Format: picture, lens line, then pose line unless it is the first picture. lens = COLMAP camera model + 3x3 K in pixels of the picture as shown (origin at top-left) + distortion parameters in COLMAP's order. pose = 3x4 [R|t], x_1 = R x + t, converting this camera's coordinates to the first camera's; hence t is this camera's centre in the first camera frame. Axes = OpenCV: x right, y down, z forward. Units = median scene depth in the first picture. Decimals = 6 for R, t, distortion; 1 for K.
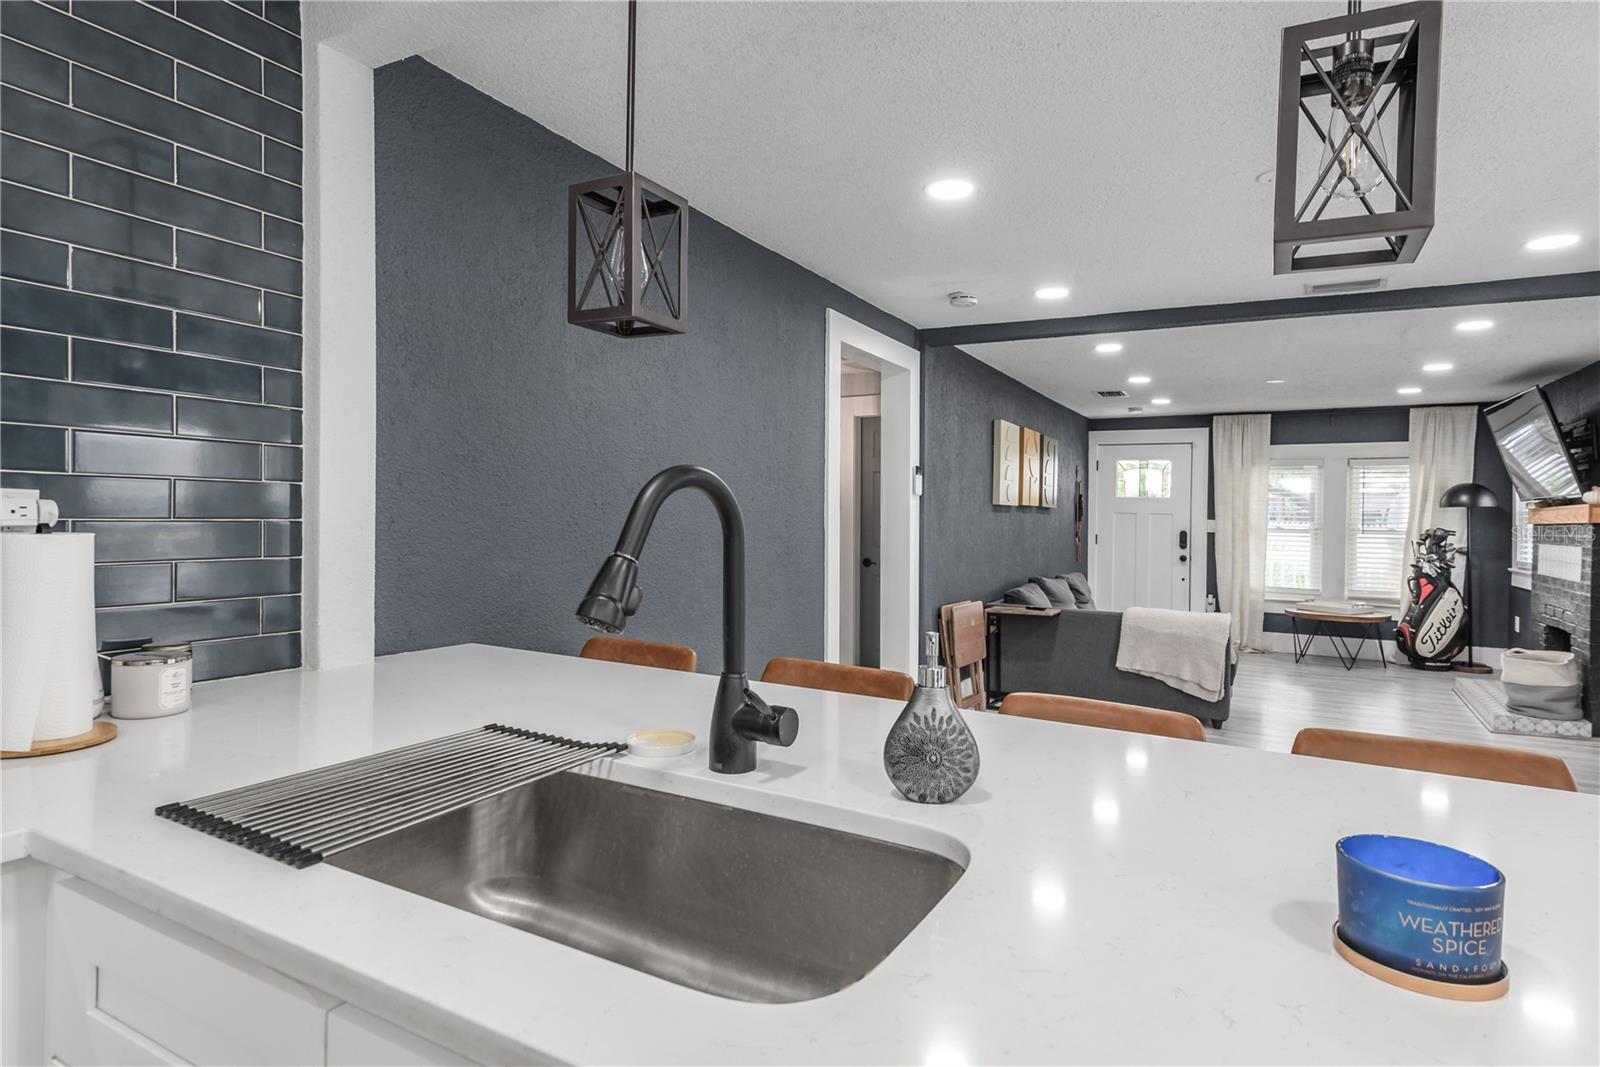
lens RADIAL K [[868.1, 0, 817.5], [0, 868.1, 520.6], [0, 0, 1]] dist [0.035504, -0.010116]
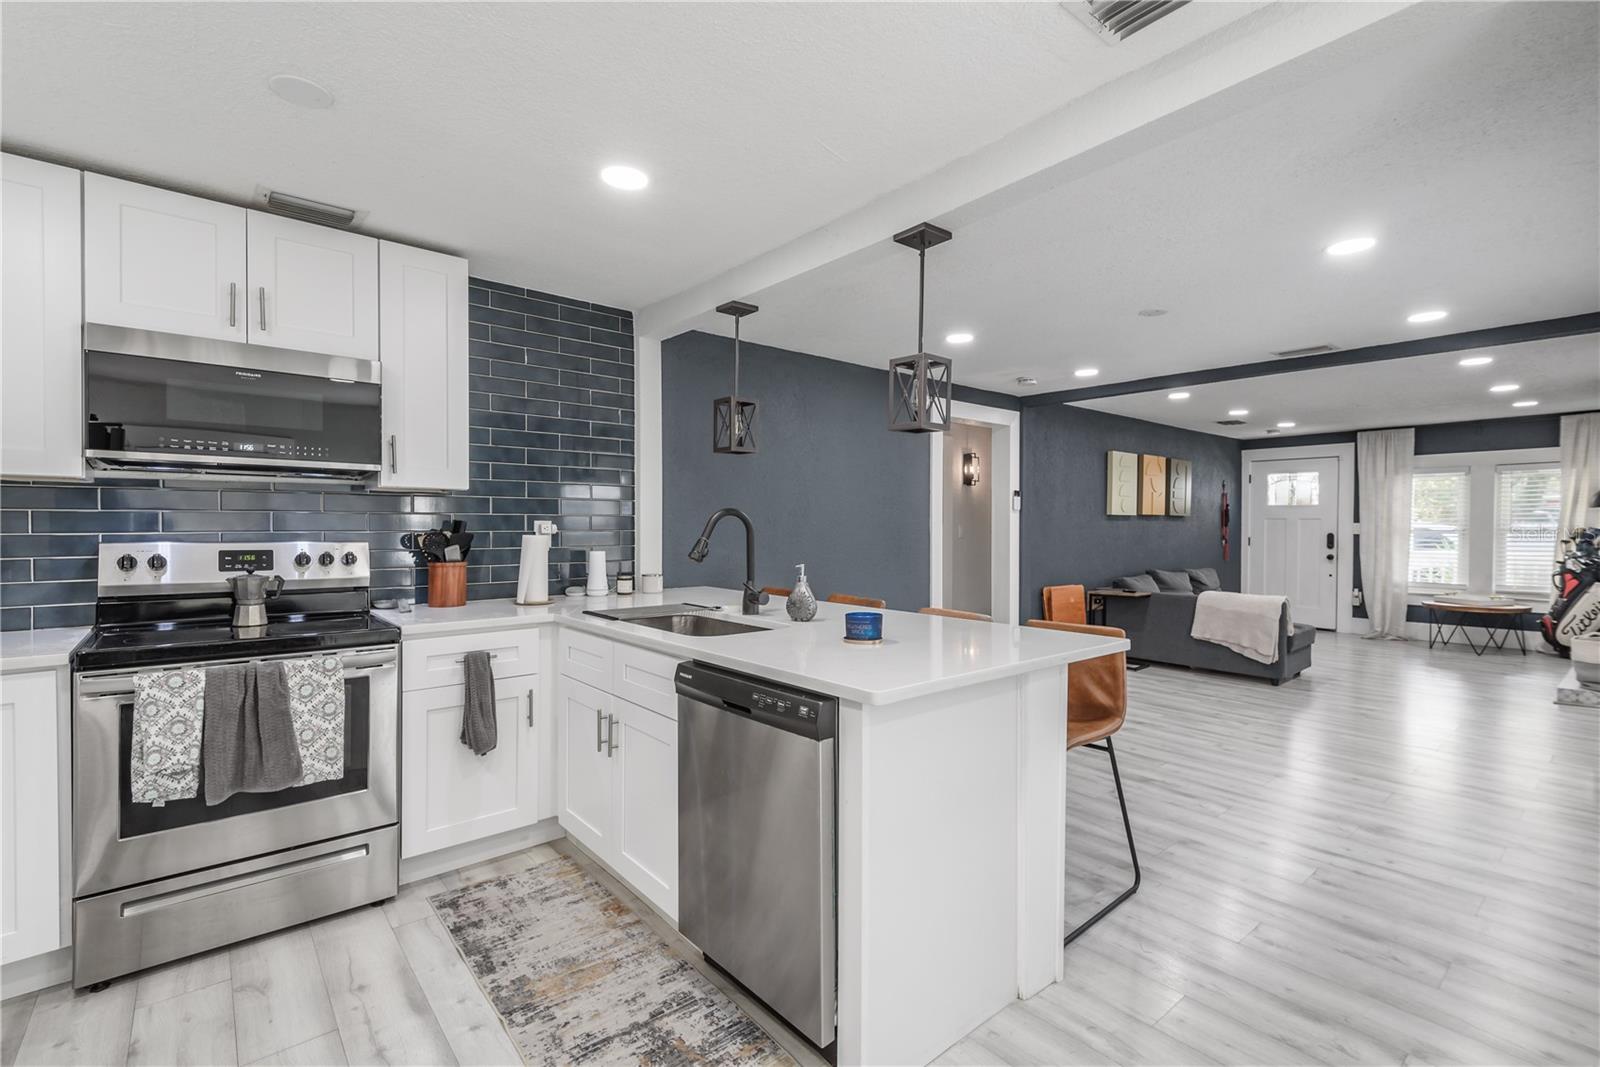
lens RADIAL K [[726.3, 0, 810.4], [0, 726.3, 532.4], [0, 0, 1]] dist [0.028272, -0.012831]
pose [[0.933969, -0.013749, -0.357089, 0.145297], [0.013830, 0.999902, -0.002328, 0.003997], [0.357086, -0.002764, 0.934068, -0.177176]]
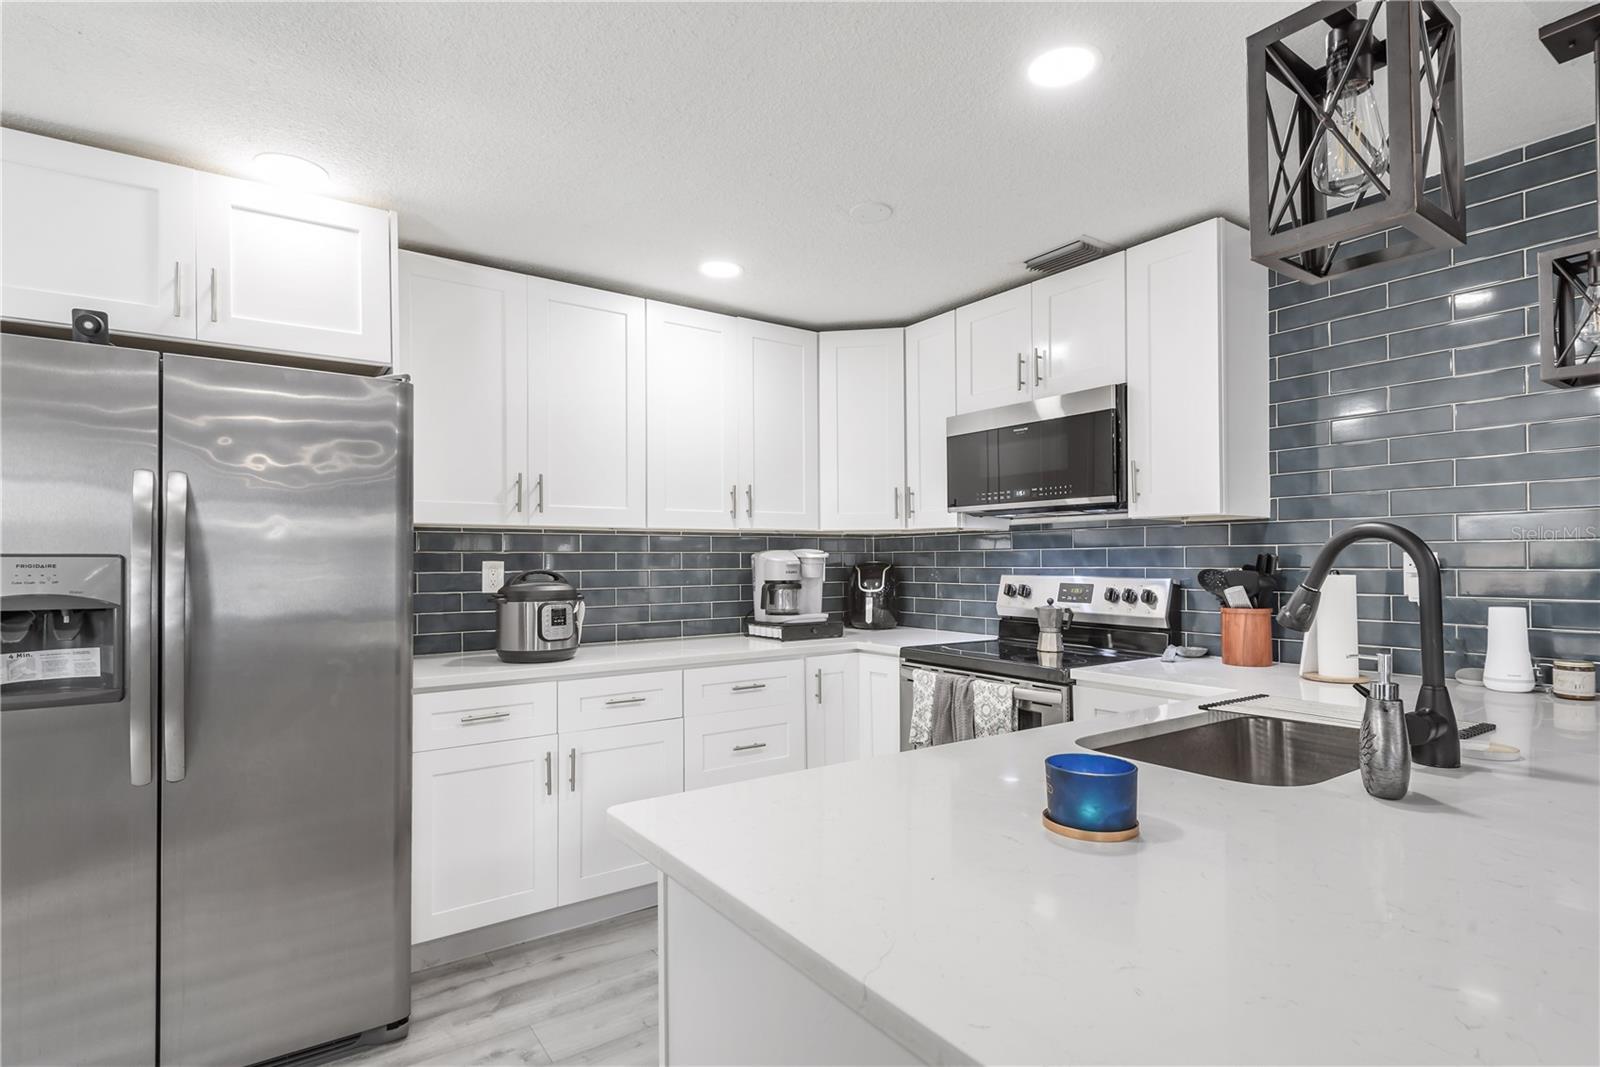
lens RADIAL K [[769.9, 0, 799.5], [0, 769.9, 552.1], [0, 0, 1]] dist [0.008434, -0.001239]
pose [[-0.437437, -0.029261, -0.898773, 0.196566], [-0.012607, 0.999572, -0.026407, 0.003884], [0.899161, -0.000221, -0.437618, 0.112867]]
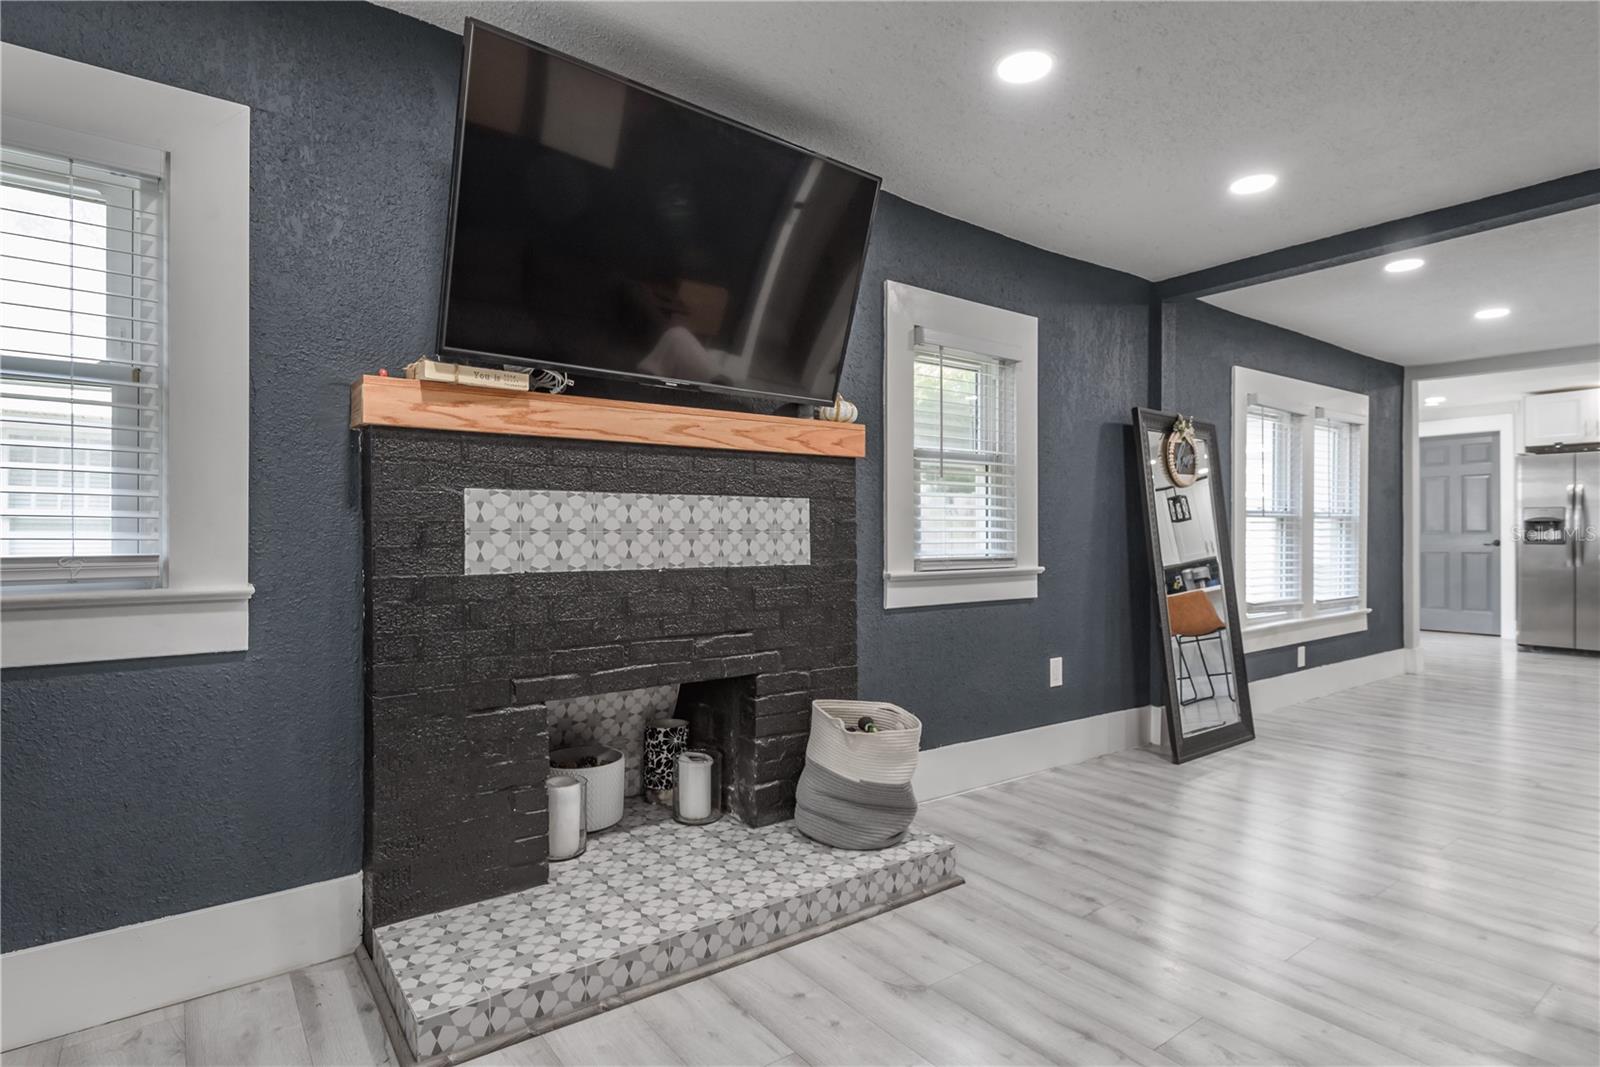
lens RADIAL K [[868.1, 0, 828.2], [0, 868.1, 538.7], [0, 0, 1]] dist [0.035504, -0.010116]
pose [[-0.928327, -0.024178, 0.370977, 0.507188], [-0.016098, 0.999561, 0.024861, 0.028383], [-0.371415, 0.017107, -0.928309, 1.168242]]
